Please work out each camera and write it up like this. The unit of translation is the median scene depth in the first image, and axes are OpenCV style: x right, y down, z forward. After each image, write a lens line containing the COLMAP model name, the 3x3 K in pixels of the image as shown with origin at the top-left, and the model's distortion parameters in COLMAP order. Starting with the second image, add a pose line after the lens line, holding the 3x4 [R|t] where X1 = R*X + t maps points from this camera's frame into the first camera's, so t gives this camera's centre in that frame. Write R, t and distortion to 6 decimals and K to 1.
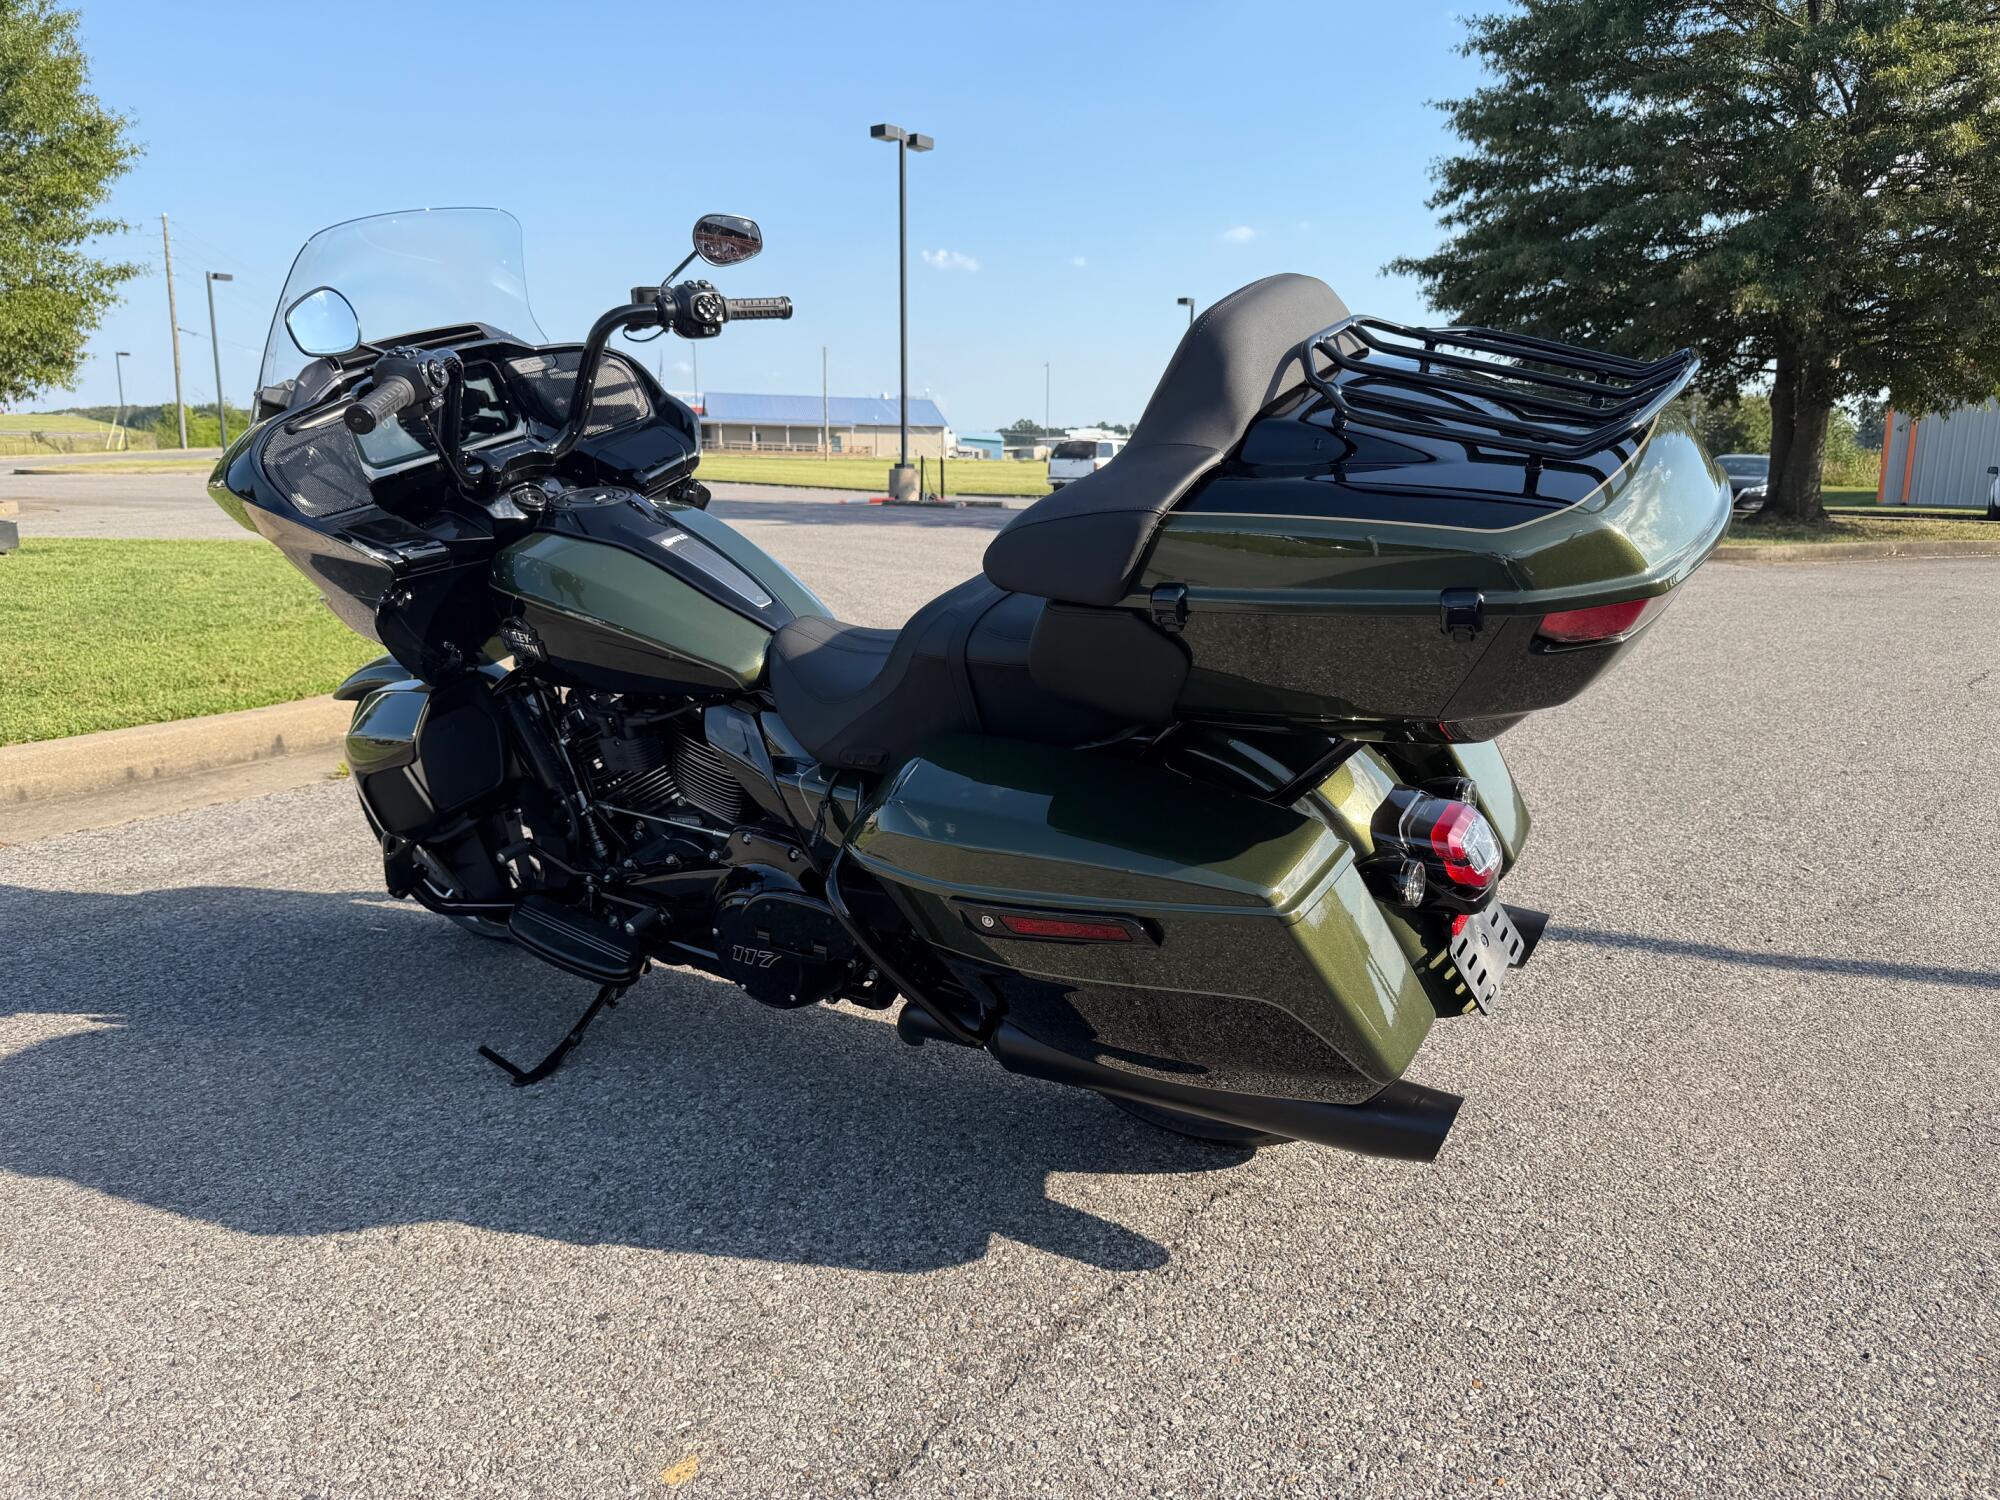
lens RADIAL K [[1383.1, 0, 1021.4], [0, 1383.1, 875.2], [0, 0, 1]] dist [0.060831, -0.064583]
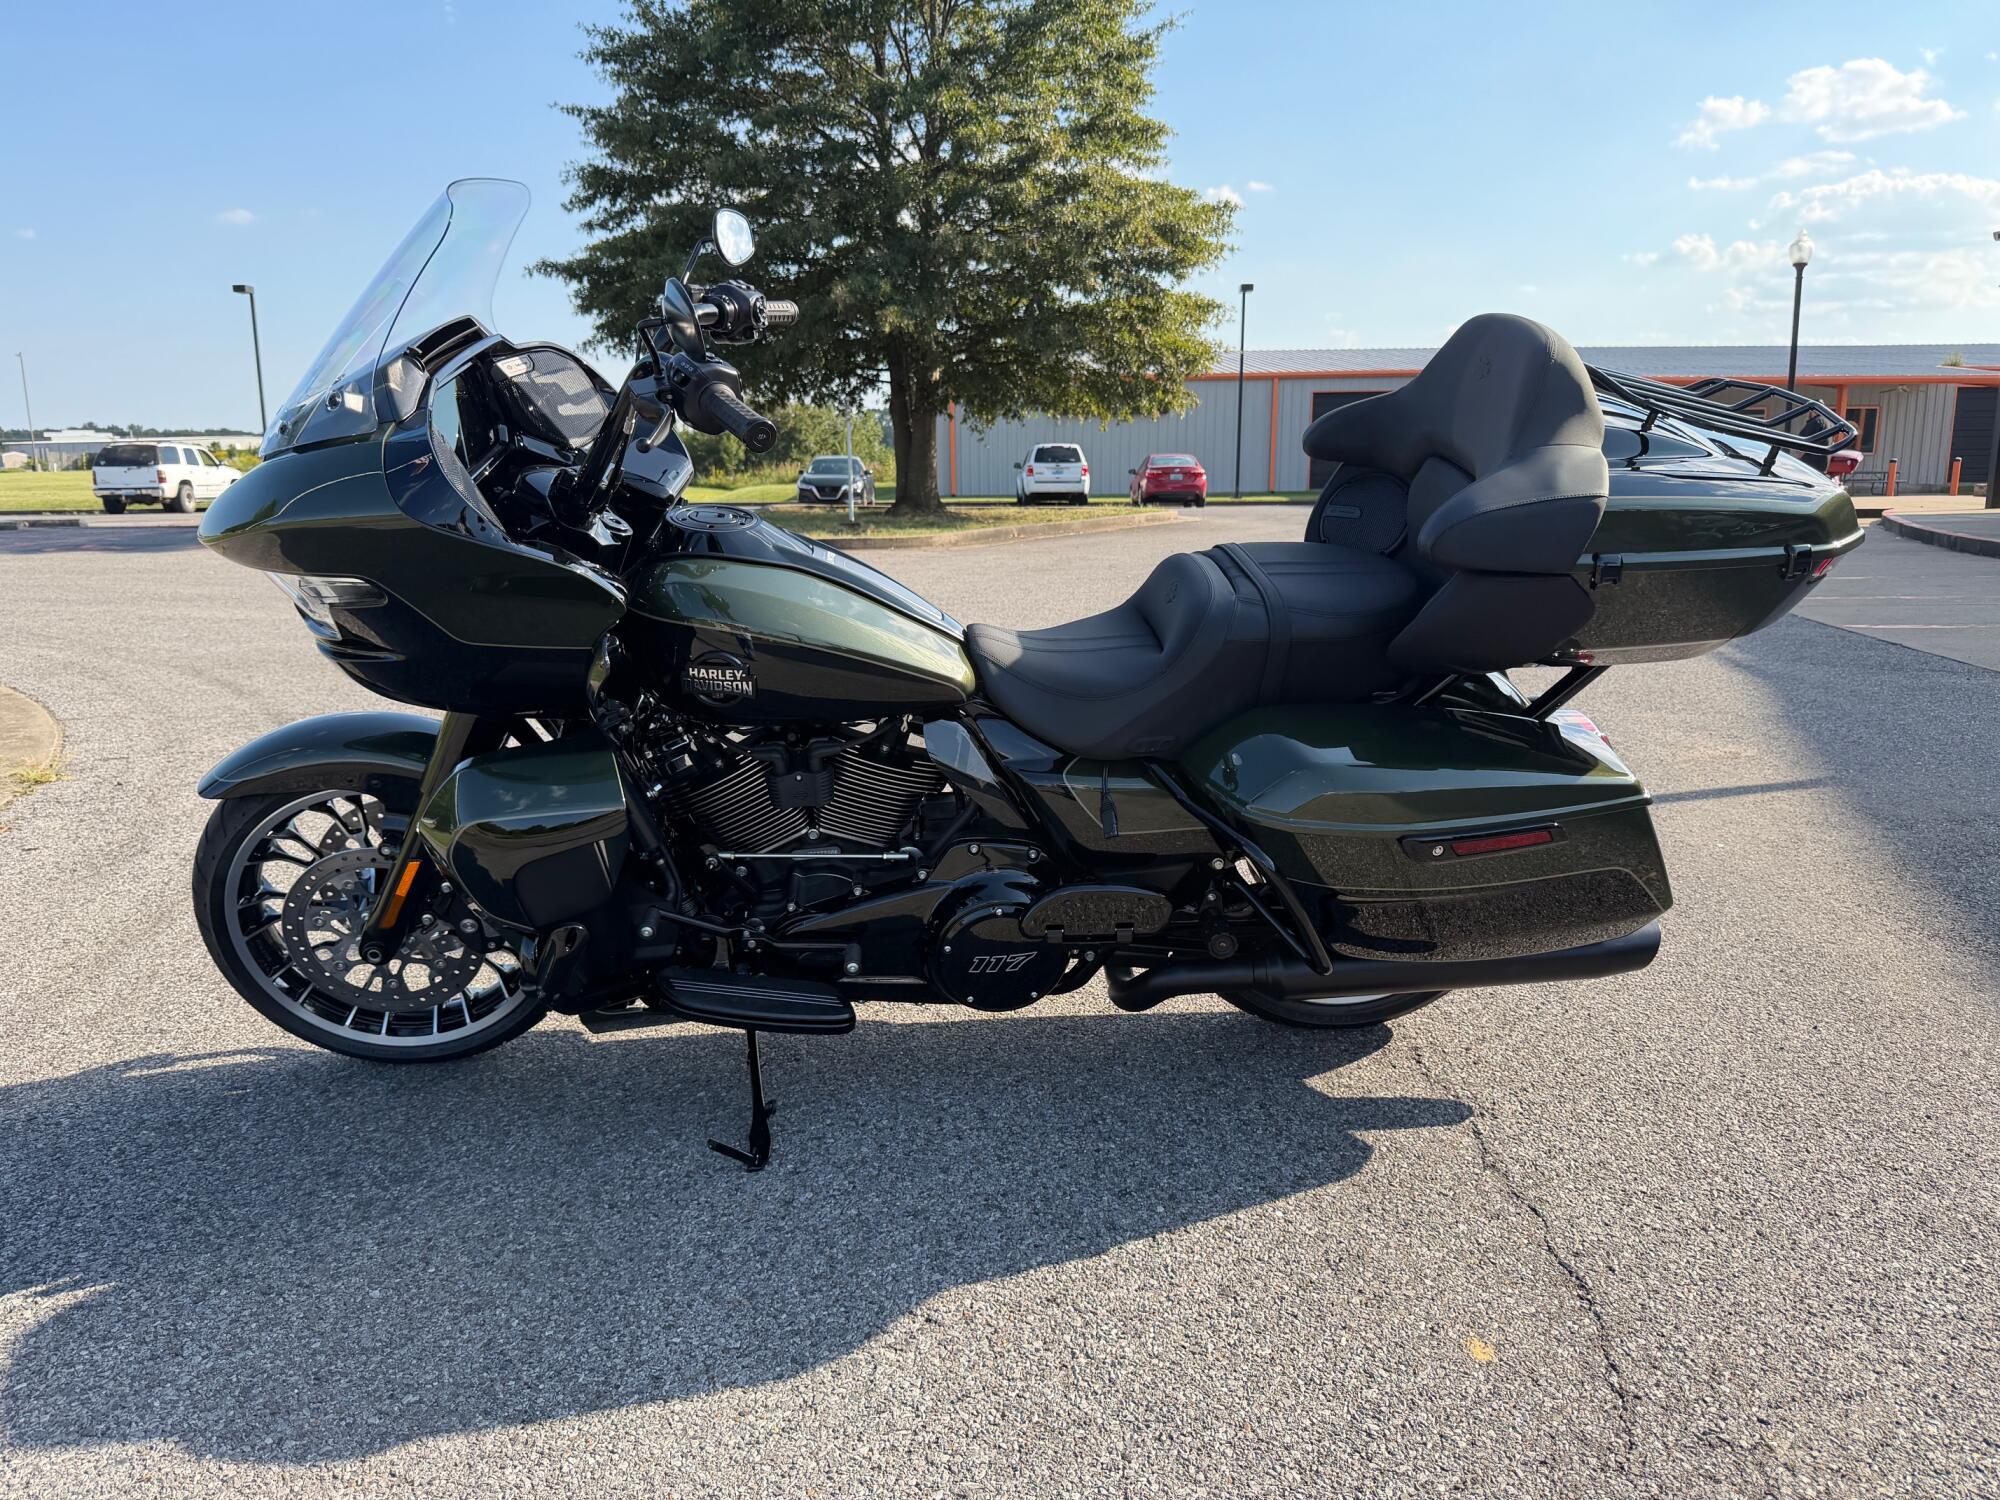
lens RADIAL K [[1407.0, 0, 1029.9], [0, 1407.0, 881.2], [0, 0, 1]] dist [0.012442, -0.016248]
pose [[0.796789, -0.186769, 0.574669, -0.122153], [0.186768, 0.980586, 0.059735, -0.009345], [-0.574669, 0.059734, 0.816203, 0.025636]]
